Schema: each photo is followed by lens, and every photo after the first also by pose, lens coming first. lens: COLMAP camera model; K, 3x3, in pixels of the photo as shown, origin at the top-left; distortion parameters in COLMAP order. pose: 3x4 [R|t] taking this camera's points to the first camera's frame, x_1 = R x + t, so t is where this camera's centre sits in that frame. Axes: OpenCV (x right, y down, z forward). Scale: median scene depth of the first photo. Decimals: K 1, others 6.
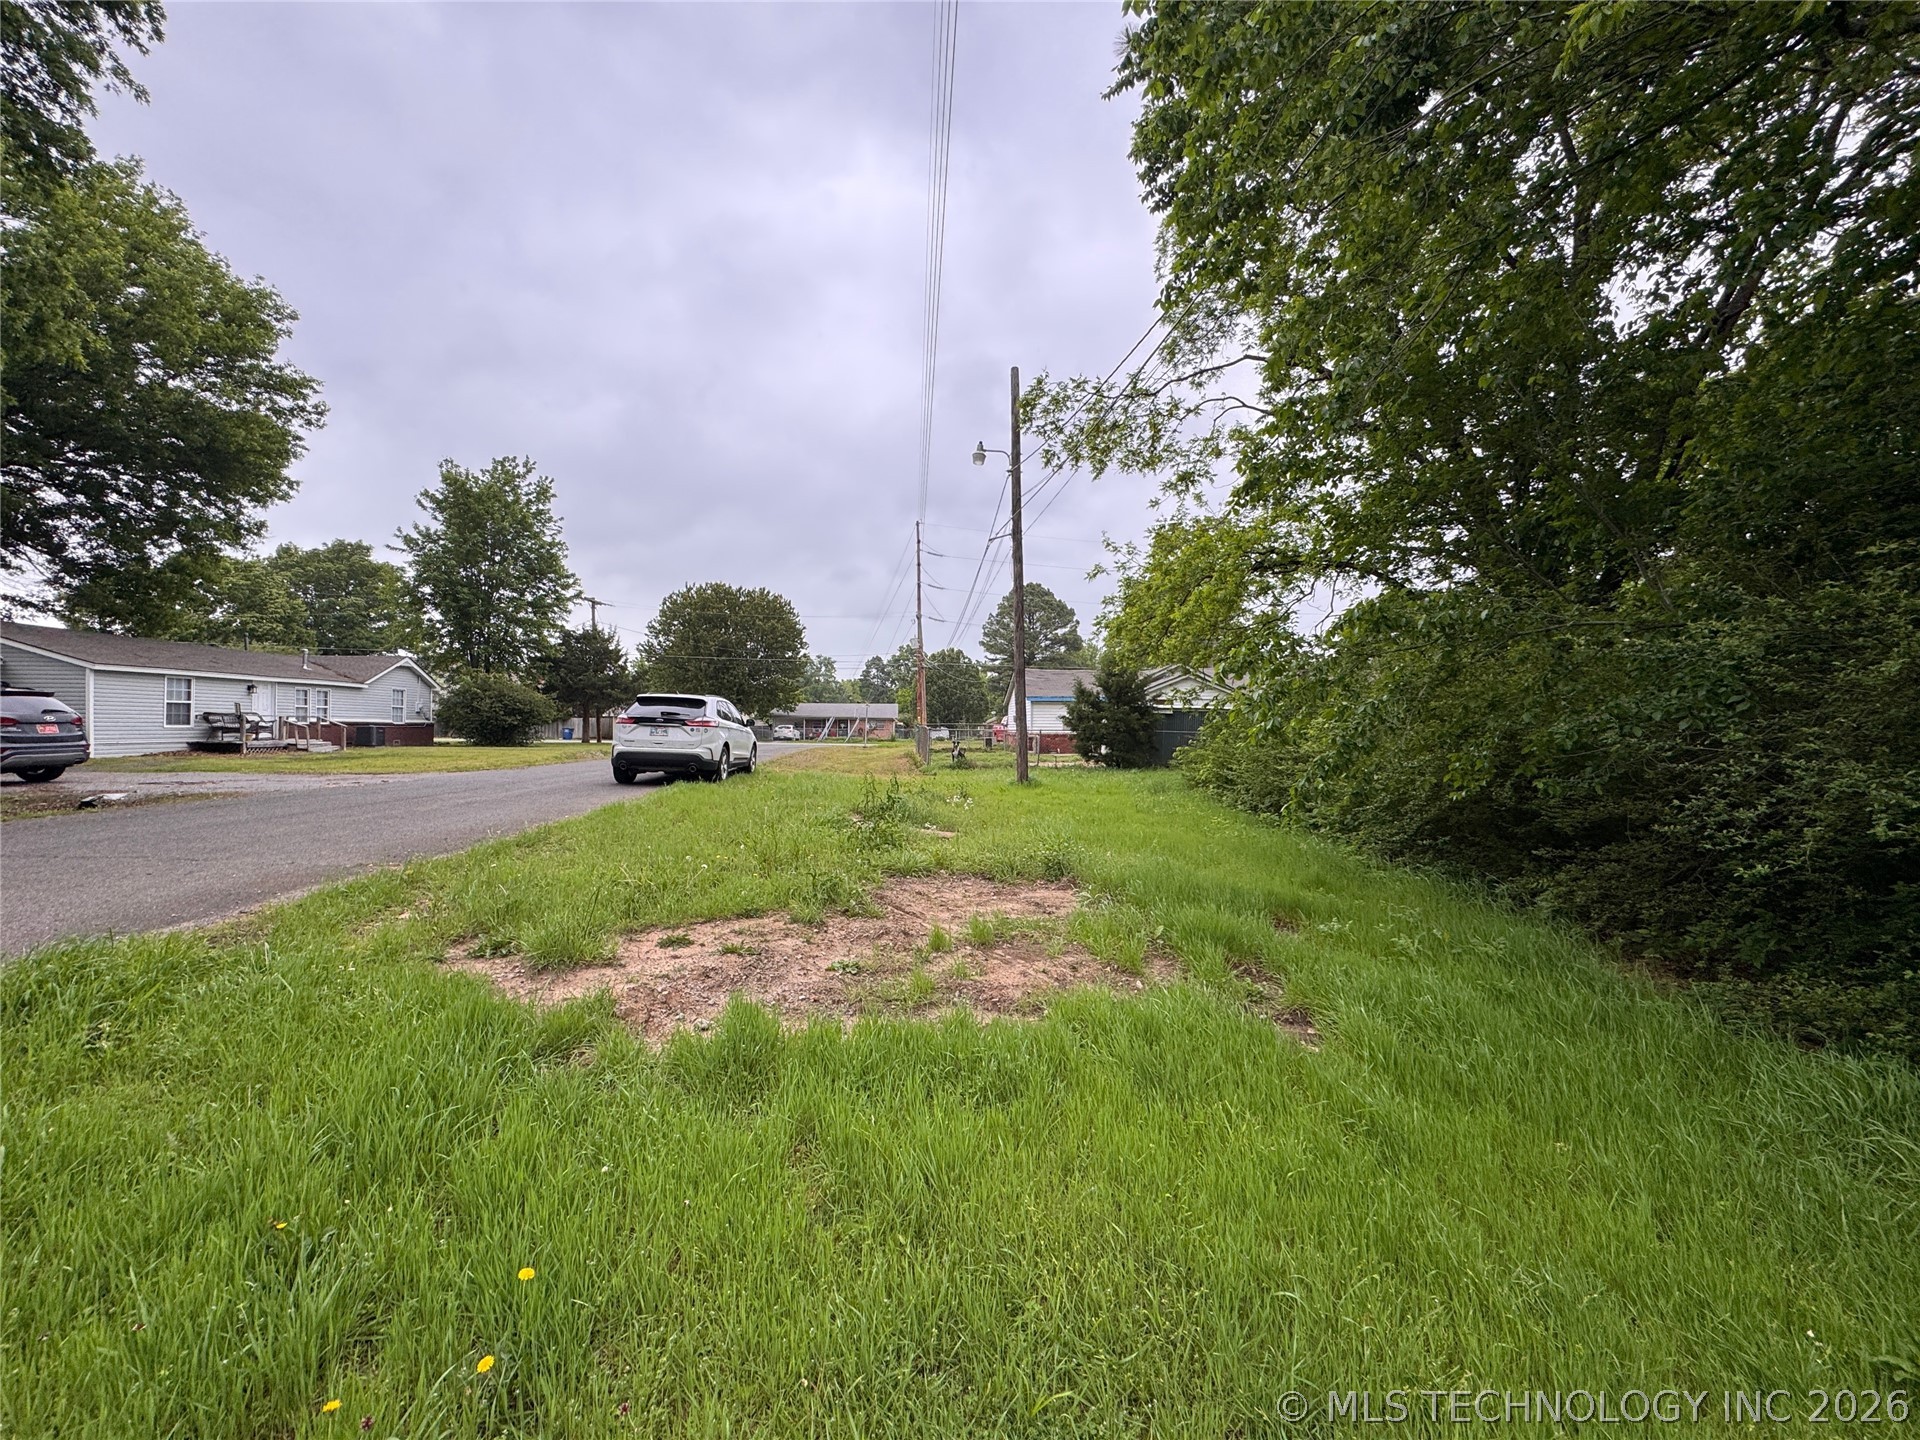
lens RADIAL K [[762.5, 0, 957.3], [0, 762.5, 721.6], [0, 0, 1]] dist [-0.002297, 0.000456]
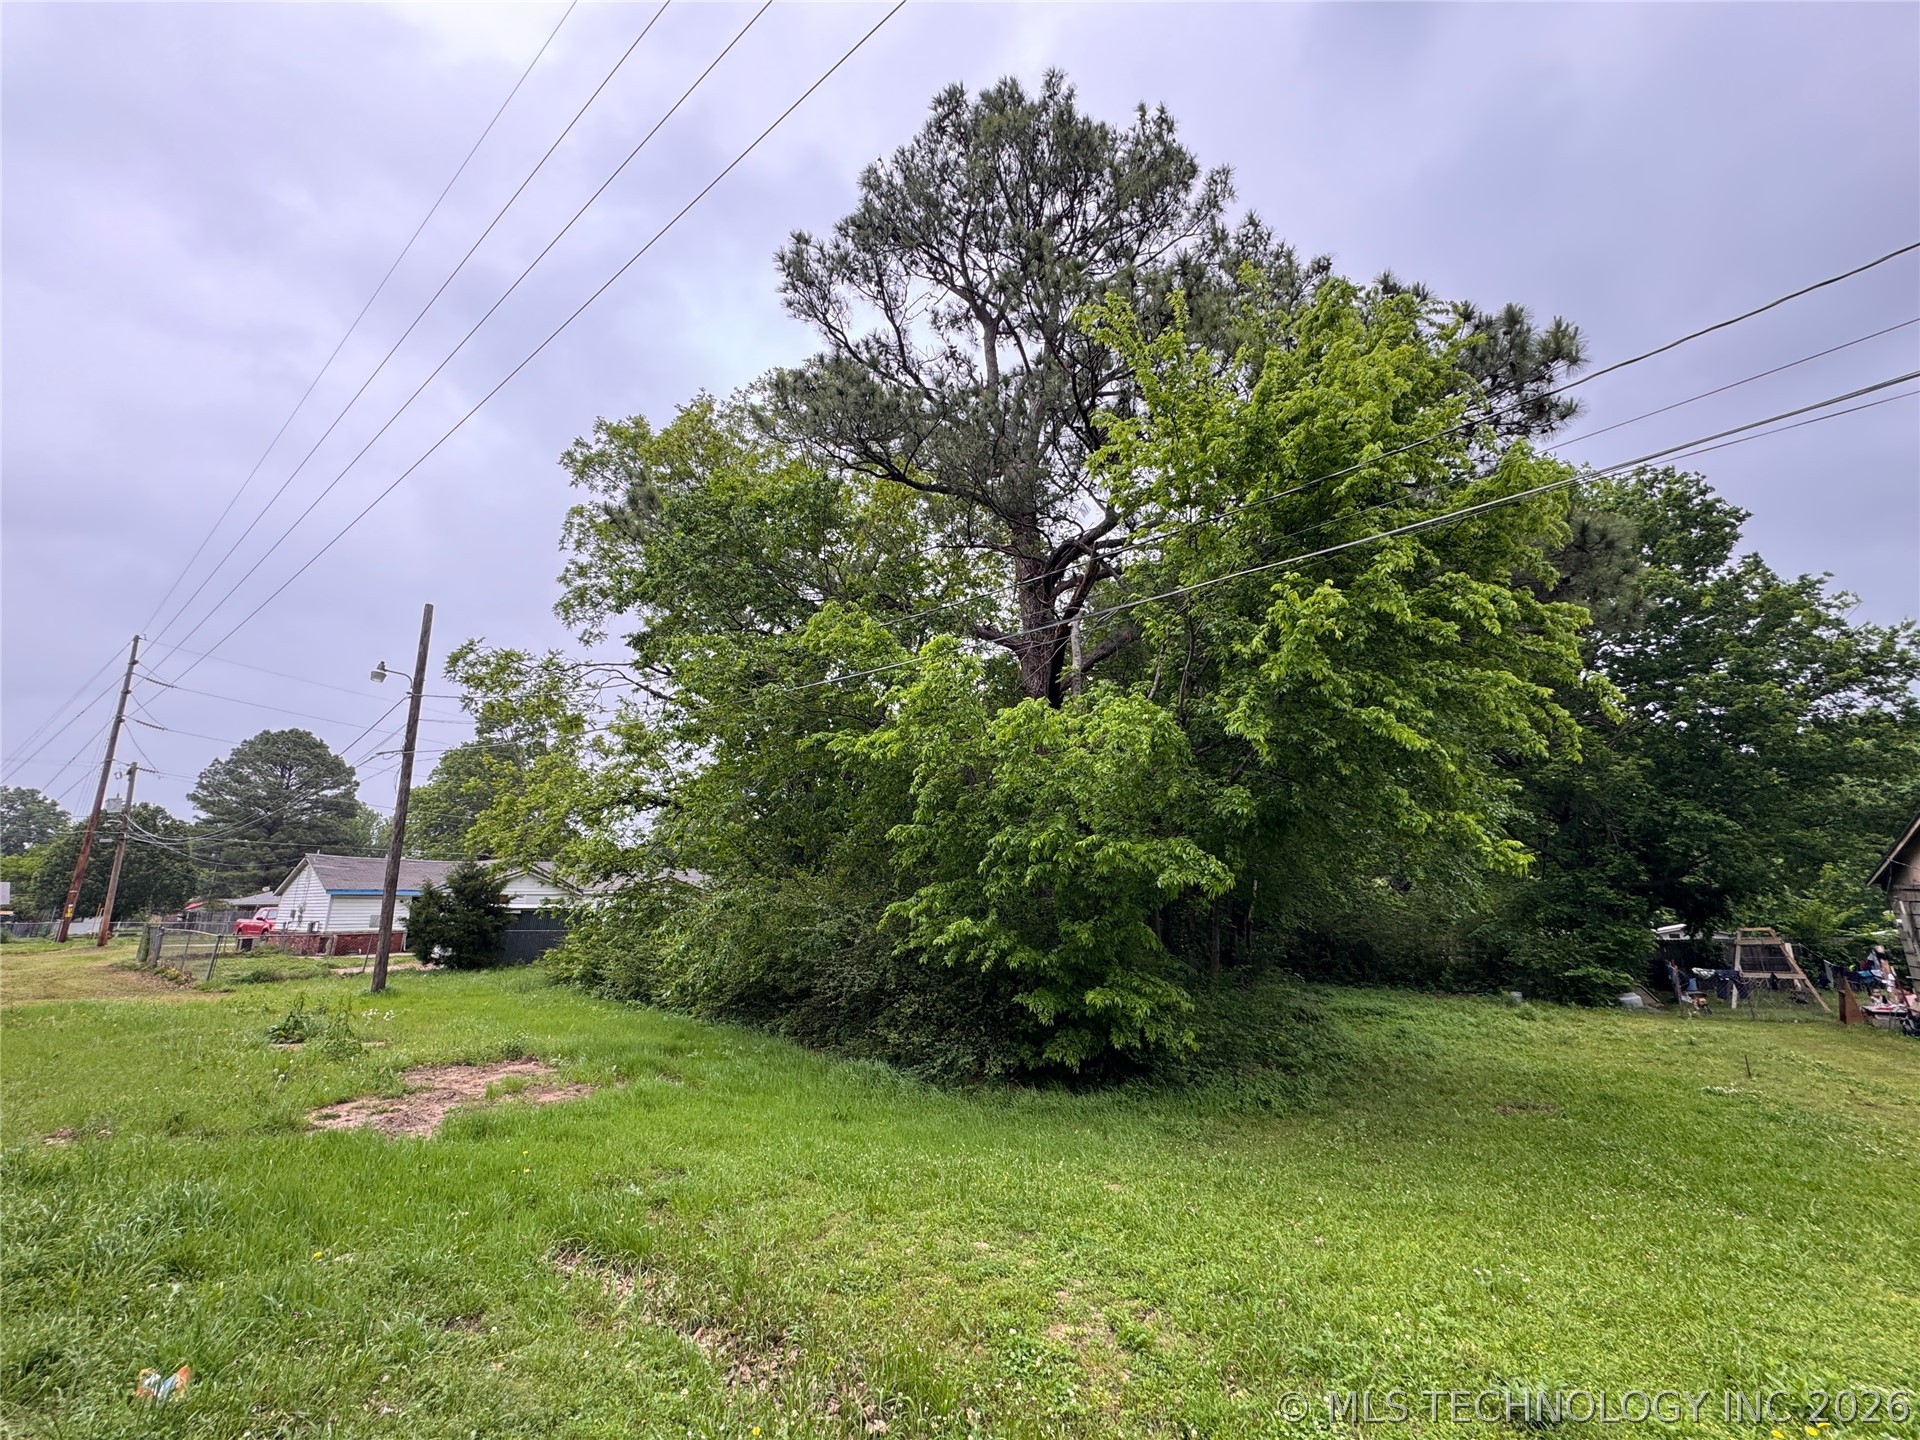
lens RADIAL K [[762.5, 0, 956.7], [0, 762.5, 719.2], [0, 0, 1]] dist [-0.002297, 0.000456]
pose [[0.661621, 0.174107, 0.729345, -0.203993], [-0.000232, 0.972717, -0.231994, -0.038539], [-0.749838, 0.153323, 0.643611, -0.290076]]
